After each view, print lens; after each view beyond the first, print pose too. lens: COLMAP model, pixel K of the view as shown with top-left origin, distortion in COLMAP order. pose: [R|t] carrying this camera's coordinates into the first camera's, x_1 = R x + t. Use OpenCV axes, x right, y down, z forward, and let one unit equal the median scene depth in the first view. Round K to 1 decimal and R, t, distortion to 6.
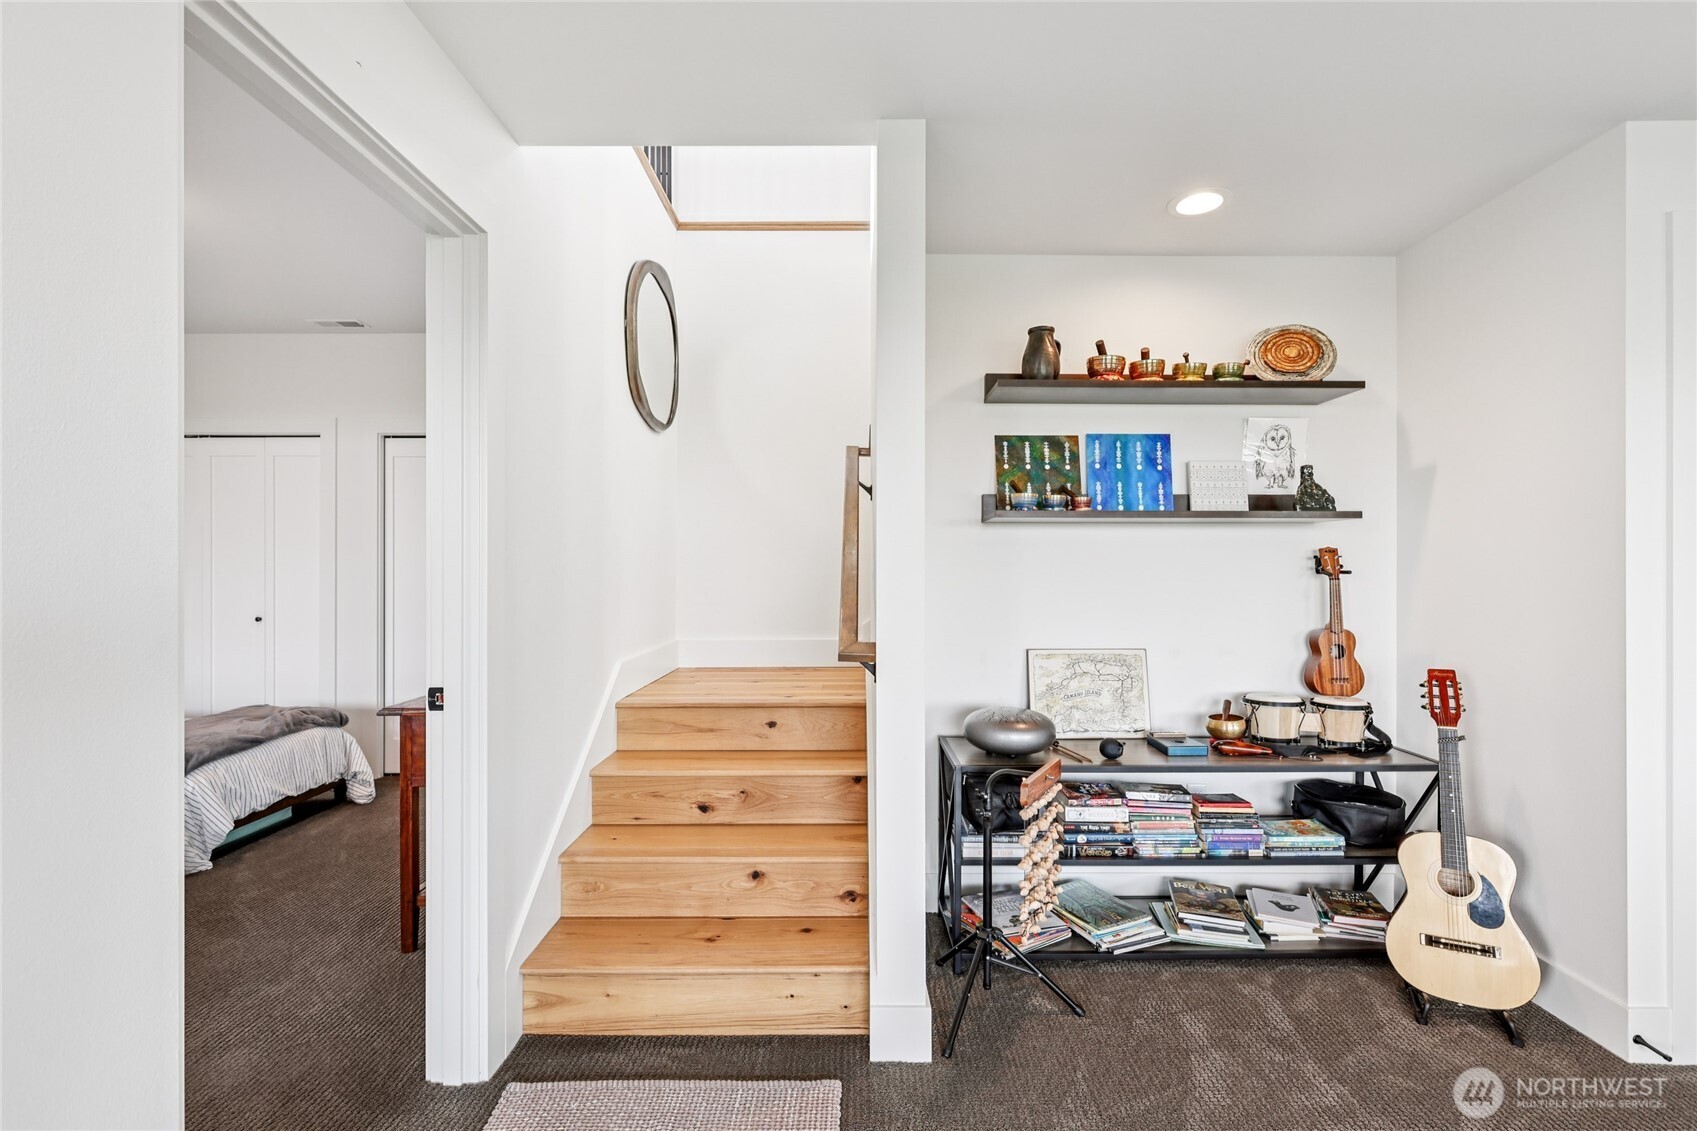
lens RADIAL K [[763.2, 0, 848.5], [0, 763.2, 565.5], [0, 0, 1]] dist [0.002226, -0.000070]
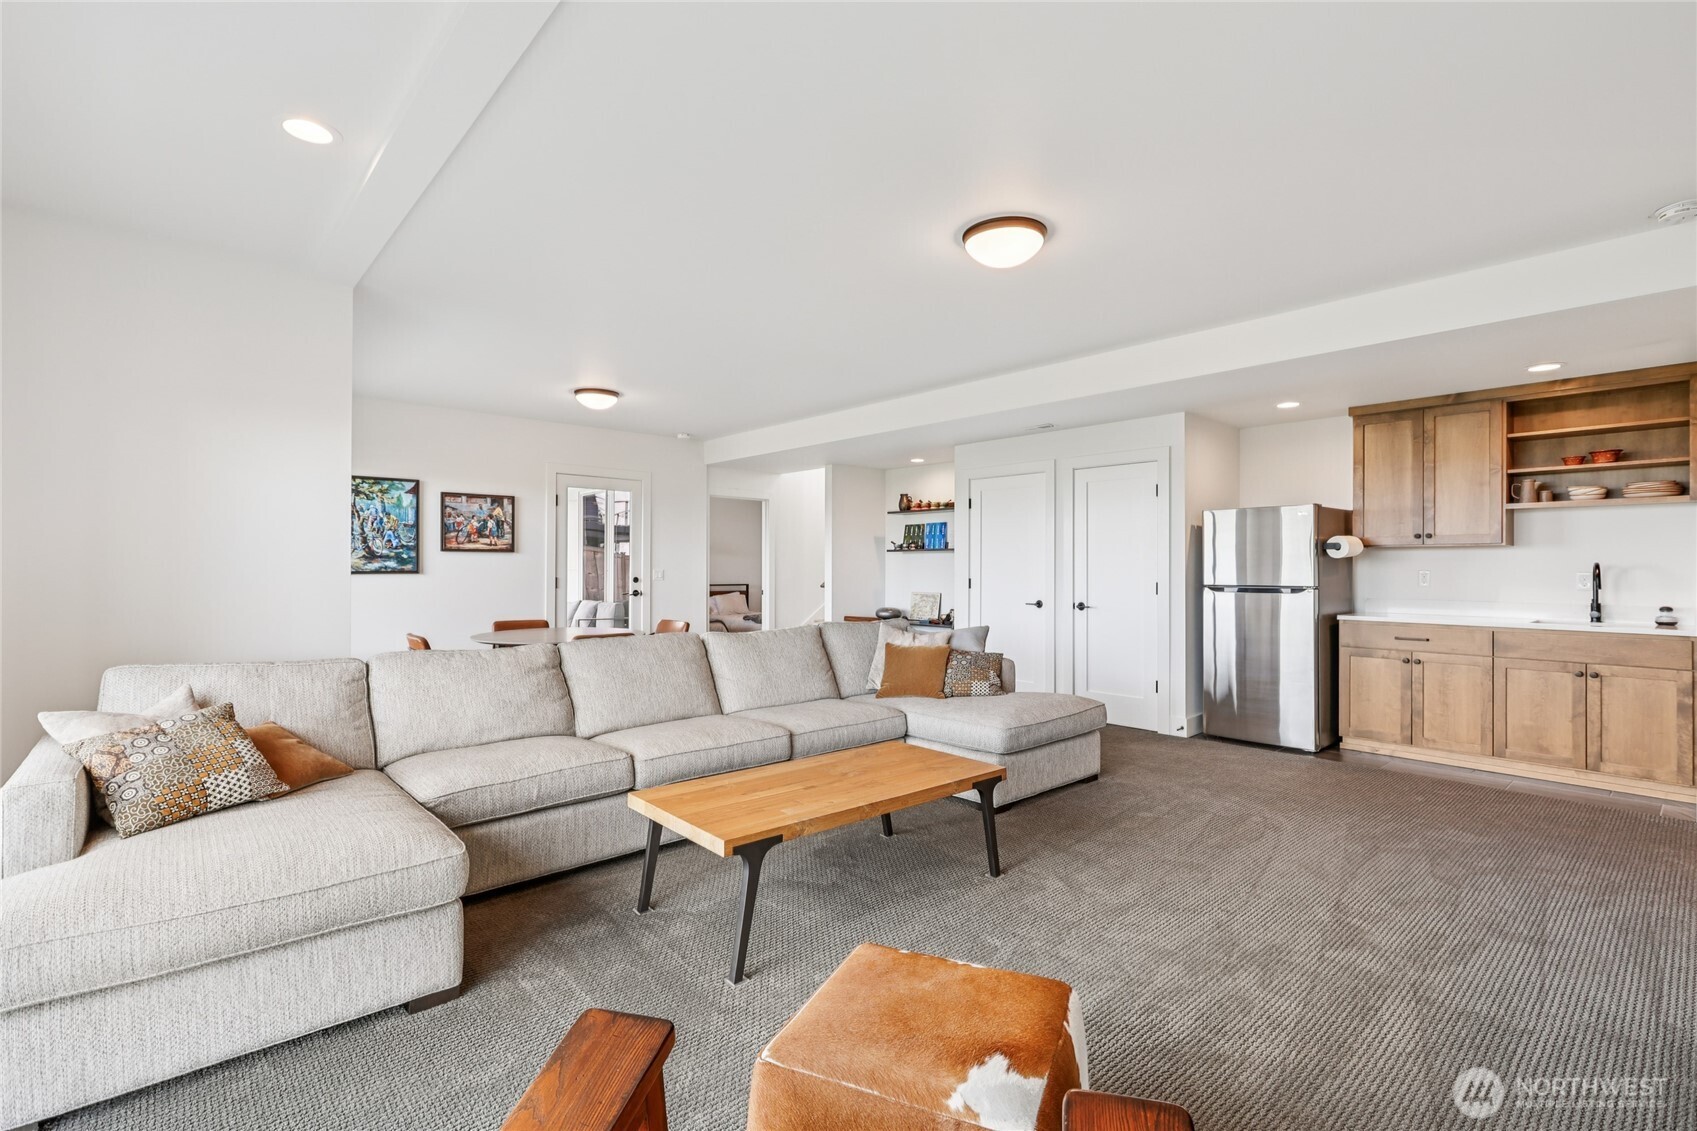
lens RADIAL K [[763.2, 0, 848.5], [0, 763.2, 565.5], [0, 0, 1]] dist [0.002226, -0.000070]
pose [[0.667830, -0.003369, -0.744306, 2.381900], [0.003121, 0.999994, -0.001726, 0.001078], [0.744307, -0.001170, 0.667836, -1.273579]]
